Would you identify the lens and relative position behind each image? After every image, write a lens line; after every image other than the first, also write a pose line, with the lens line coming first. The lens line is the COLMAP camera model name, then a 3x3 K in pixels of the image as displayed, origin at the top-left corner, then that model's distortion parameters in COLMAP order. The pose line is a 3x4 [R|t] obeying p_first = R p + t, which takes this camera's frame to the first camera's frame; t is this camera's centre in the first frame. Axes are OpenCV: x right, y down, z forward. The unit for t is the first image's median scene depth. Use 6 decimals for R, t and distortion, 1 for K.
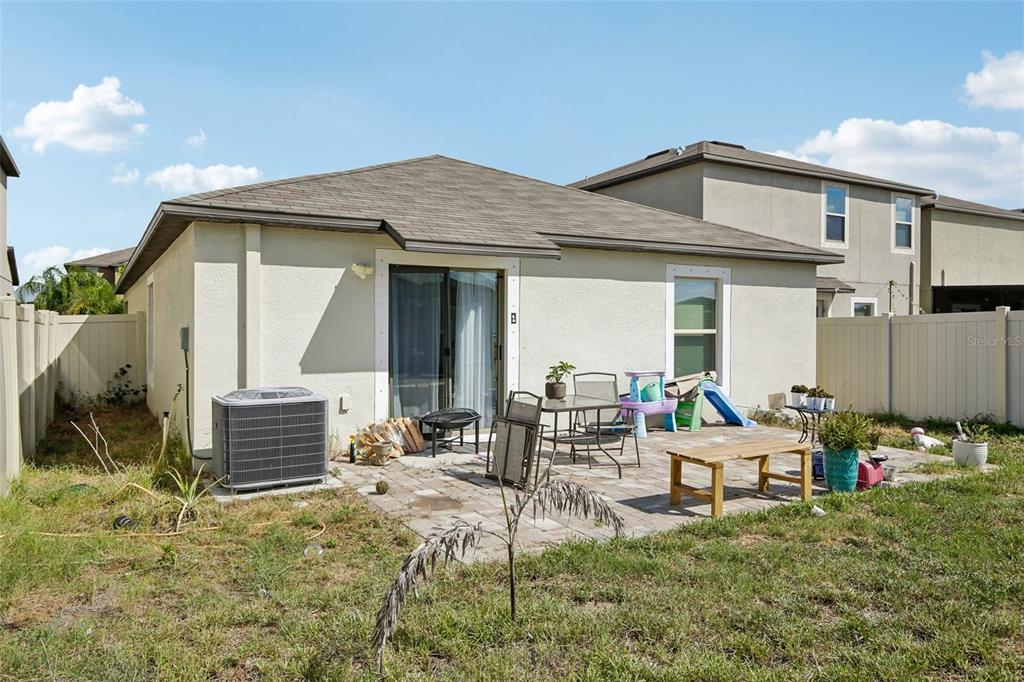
lens RADIAL K [[740.3, 0, 512.0], [0, 740.3, 341.0], [0, 0, 1]] dist [0.006025, 0.000783]
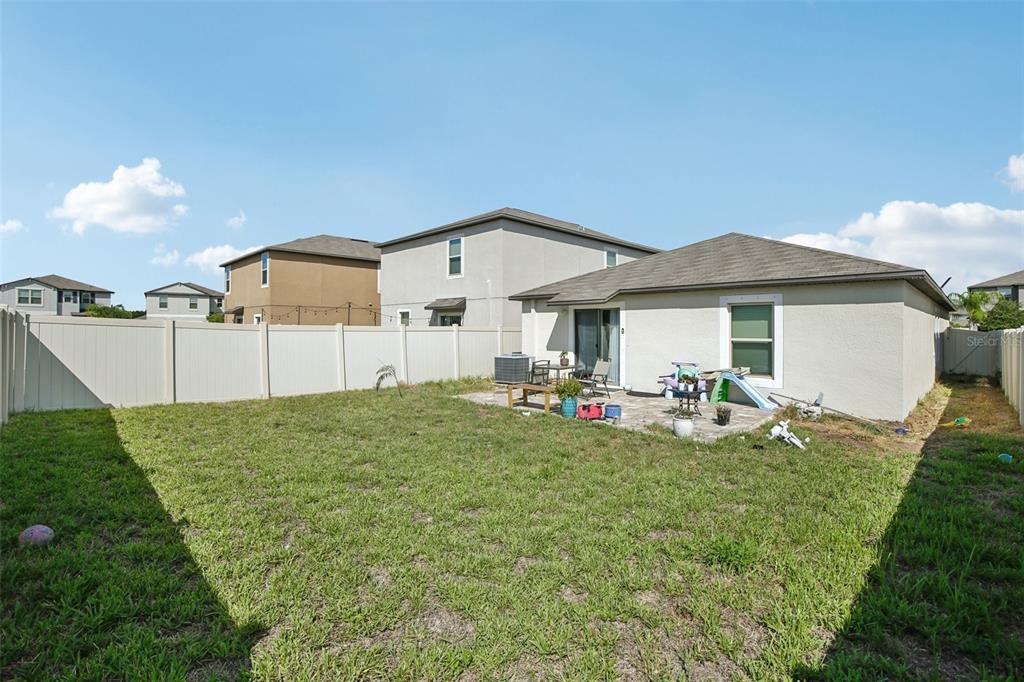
lens RADIAL K [[478.7, 0, 516.0], [0, 478.7, 328.3], [0, 0, 1]] dist [-0.023540, 0.001175]
pose [[0.234463, -0.002561, -0.972122, 1.236307], [-0.023902, 0.999679, -0.008399, -0.019540], [0.971831, 0.025205, 0.234327, 0.395541]]
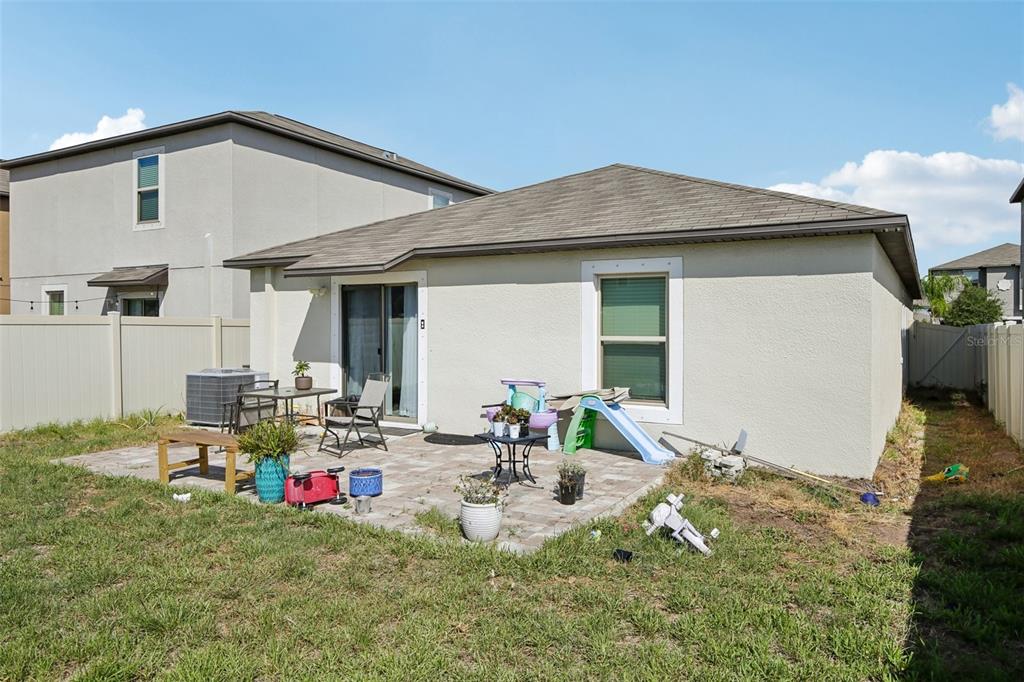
lens RADIAL K [[719.7, 0, 512.5], [0, 719.7, 329.2], [0, 0, 1]] dist [0.022486, -0.000894]
pose [[0.468549, 0.003075, -0.883432, 1.054545], [-0.021277, 0.999743, -0.007804, -0.017097], [0.883181, 0.022453, 0.468494, 0.601009]]
